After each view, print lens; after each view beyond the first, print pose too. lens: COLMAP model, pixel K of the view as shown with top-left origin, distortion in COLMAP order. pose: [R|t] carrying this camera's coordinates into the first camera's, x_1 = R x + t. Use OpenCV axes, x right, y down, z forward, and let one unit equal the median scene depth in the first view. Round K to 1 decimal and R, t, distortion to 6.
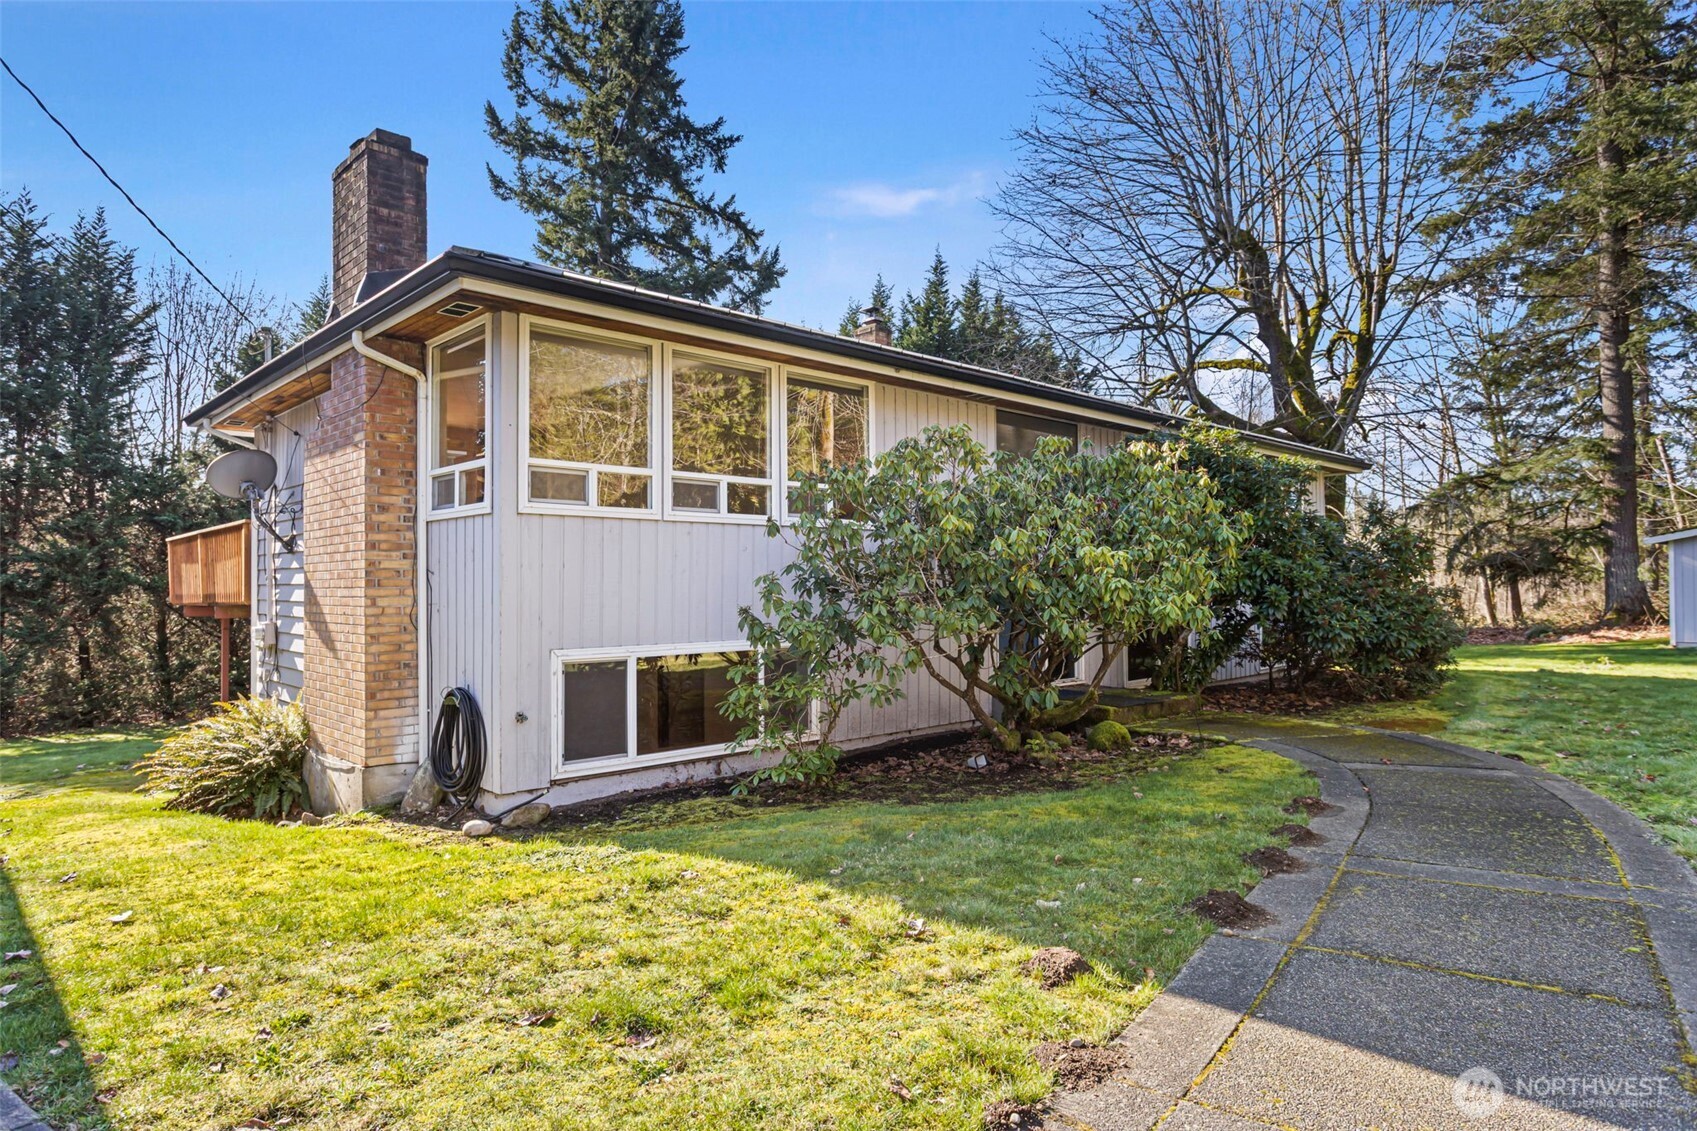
lens RADIAL K [[1132.2, 0, 829.5], [0, 1132.2, 567.9], [0, 0, 1]] dist [0.000565, 0.000039]
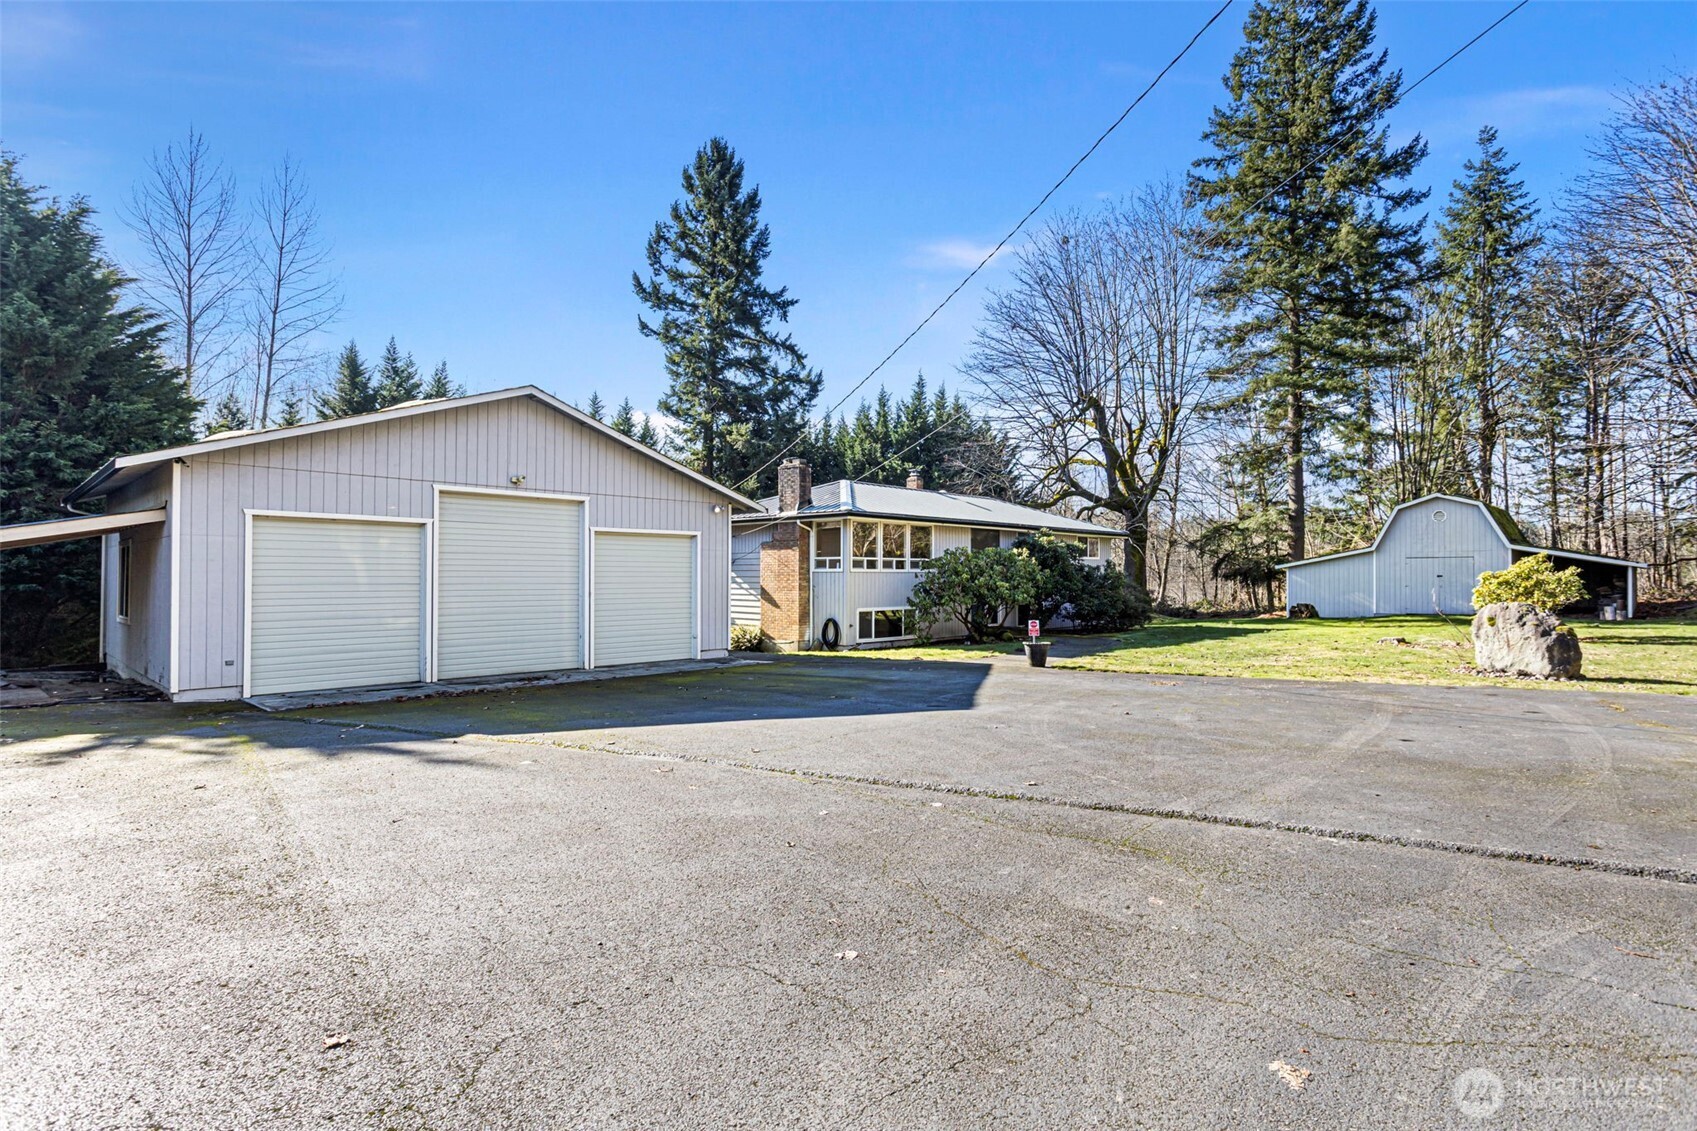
lens RADIAL K [[878.1, 0, 851.5], [0, 878.1, 591.5], [0, 0, 1]] dist [0.000954, 0.001327]
pose [[0.999187, 0.006548, 0.039777, -0.049227], [-0.007727, 0.999533, 0.029560, -0.008910], [-0.039565, -0.029843, 0.998771, -0.246123]]
